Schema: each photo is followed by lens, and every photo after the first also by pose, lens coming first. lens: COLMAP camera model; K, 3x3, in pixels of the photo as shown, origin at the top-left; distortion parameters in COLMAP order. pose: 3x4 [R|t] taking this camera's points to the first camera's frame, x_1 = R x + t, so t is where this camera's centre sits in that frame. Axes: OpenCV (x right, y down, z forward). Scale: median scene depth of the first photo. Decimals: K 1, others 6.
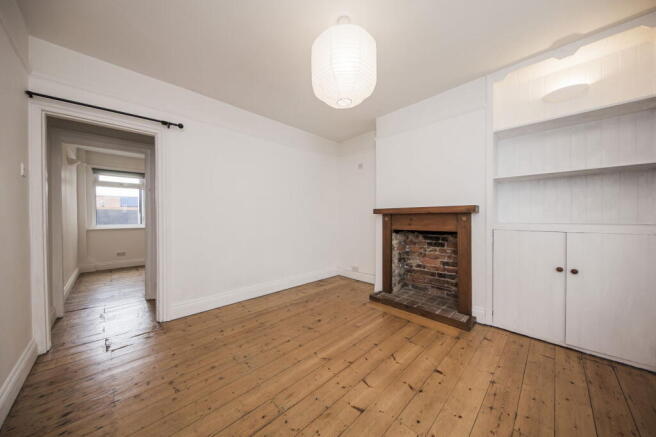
lens RADIAL K [[220.9, 0, 328.0], [0, 220.9, 218.5], [0, 0, 1]] dist [-0.000315, -0.000063]
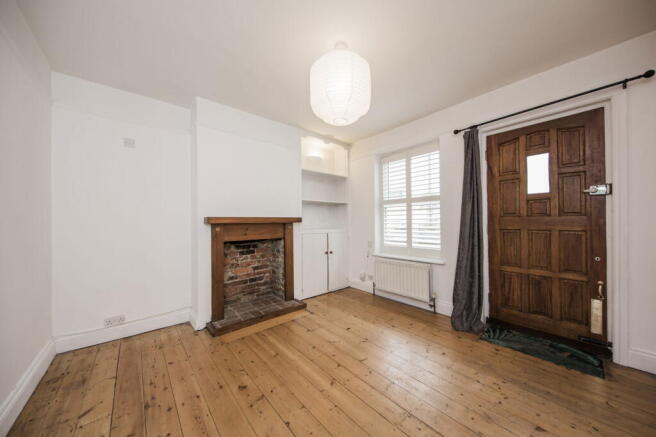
lens RADIAL K [[220.9, 0, 328.0], [0, 220.9, 218.5], [0, 0, 1]] dist [-0.000315, -0.000063]
pose [[0.049139, 0.019477, 0.998602, -0.580724], [0.014827, 0.999685, -0.020227, -0.018613], [-0.998682, 0.015801, 0.048835, 0.591841]]
